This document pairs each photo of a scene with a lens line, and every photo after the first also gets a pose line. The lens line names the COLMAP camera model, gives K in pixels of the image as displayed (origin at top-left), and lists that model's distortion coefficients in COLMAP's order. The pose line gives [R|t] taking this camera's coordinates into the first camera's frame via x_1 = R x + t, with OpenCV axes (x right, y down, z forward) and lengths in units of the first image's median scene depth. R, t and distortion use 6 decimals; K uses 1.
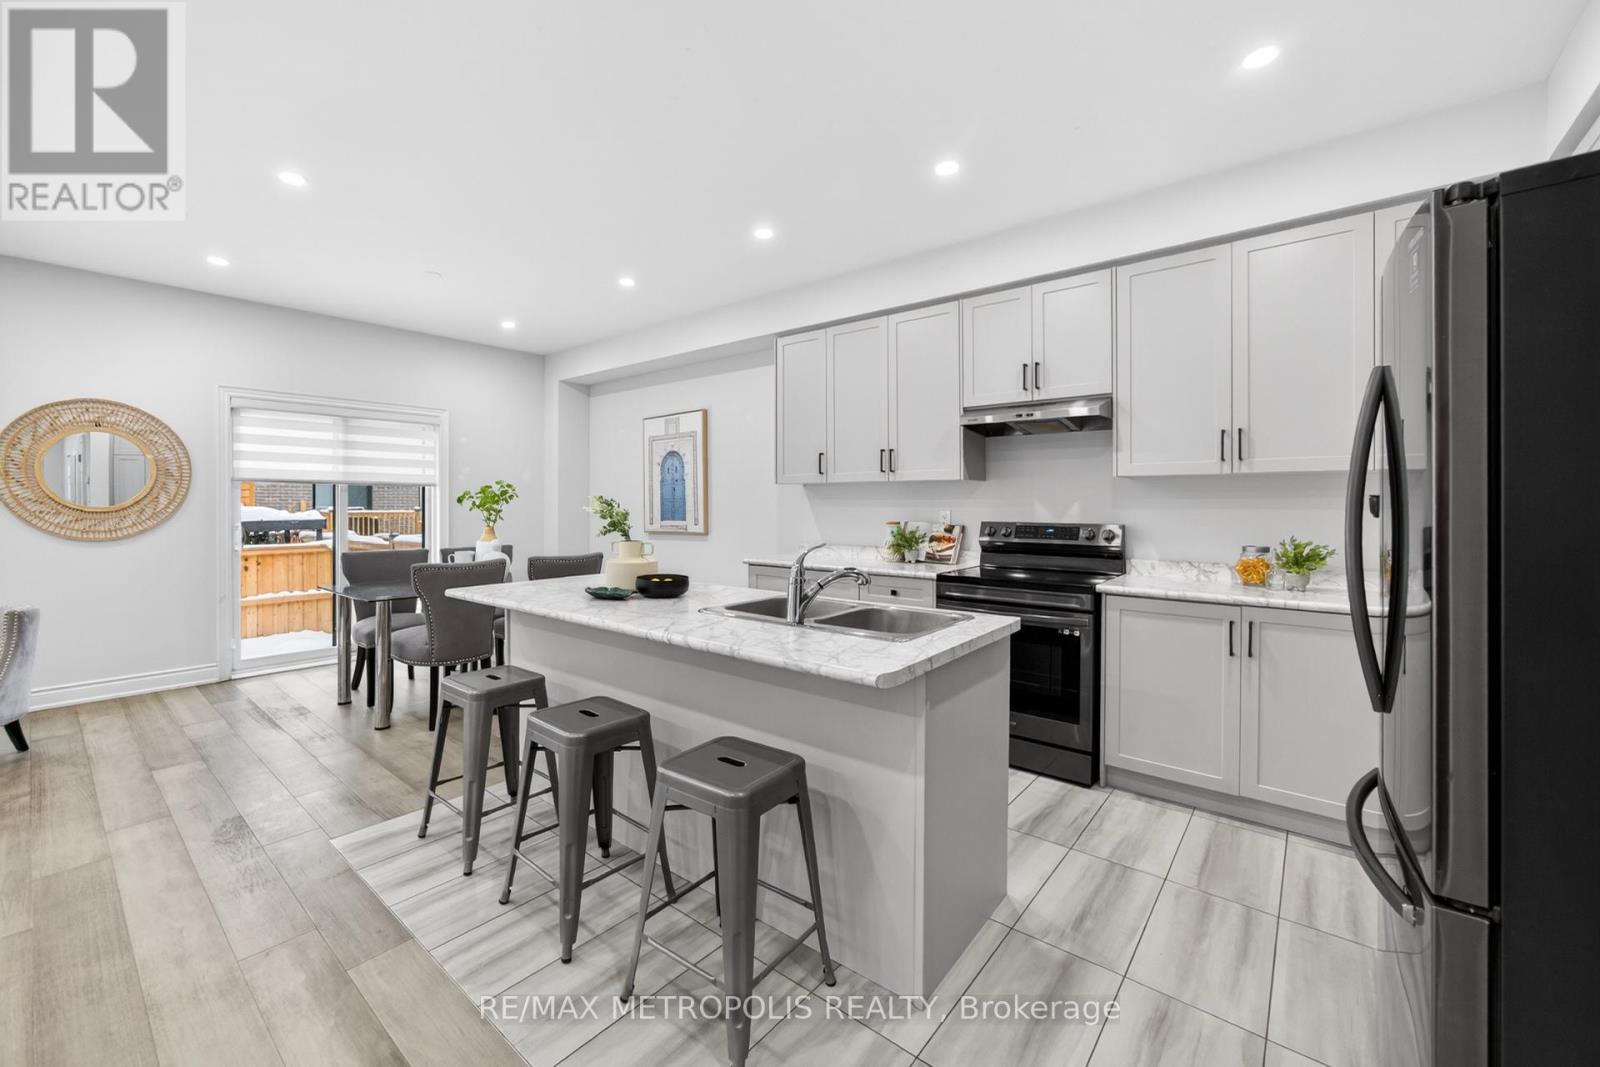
lens RADIAL K [[649.2, 0, 742.5], [0, 649.2, 509.7], [0, 0, 1]] dist [-0.015141, 0.003970]
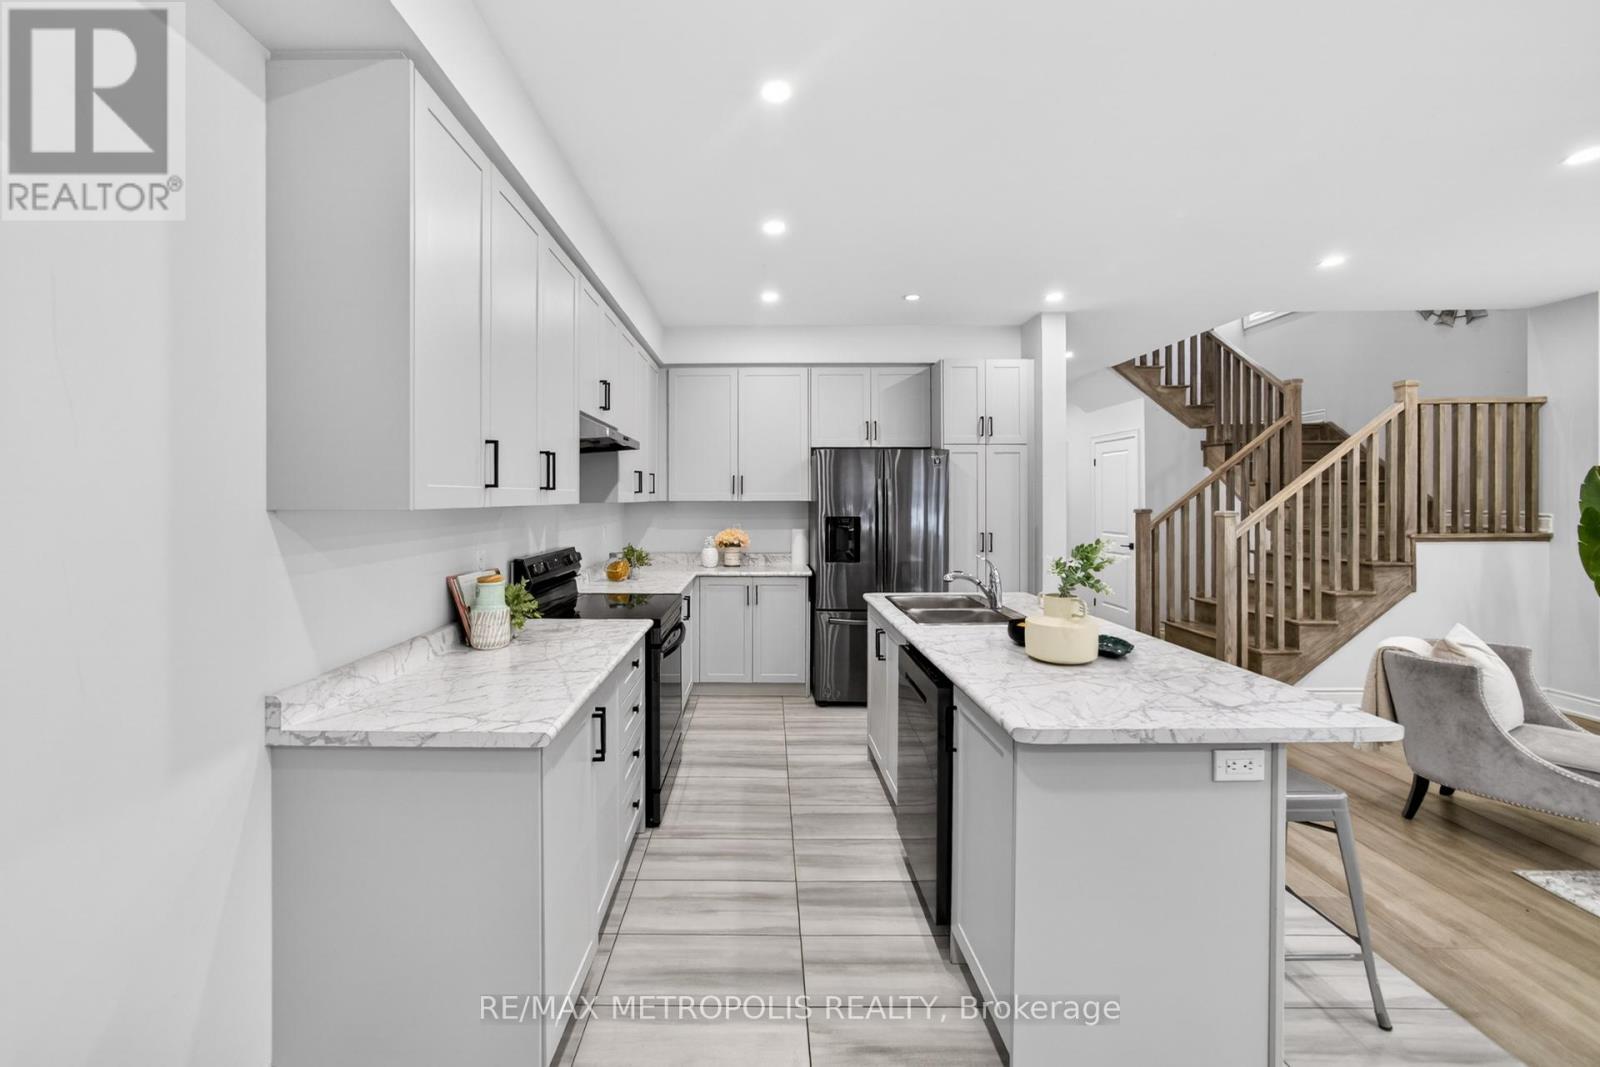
lens RADIAL K [[649.2, 0, 754.2], [0, 649.2, 499.7], [0, 0, 1]] dist [-0.015141, 0.003970]
pose [[-0.651703, -0.000384, 0.758474, -0.337560], [0.012104, 0.999867, 0.010907, -0.047234], [-0.758378, 0.016289, -0.651611, 1.123922]]
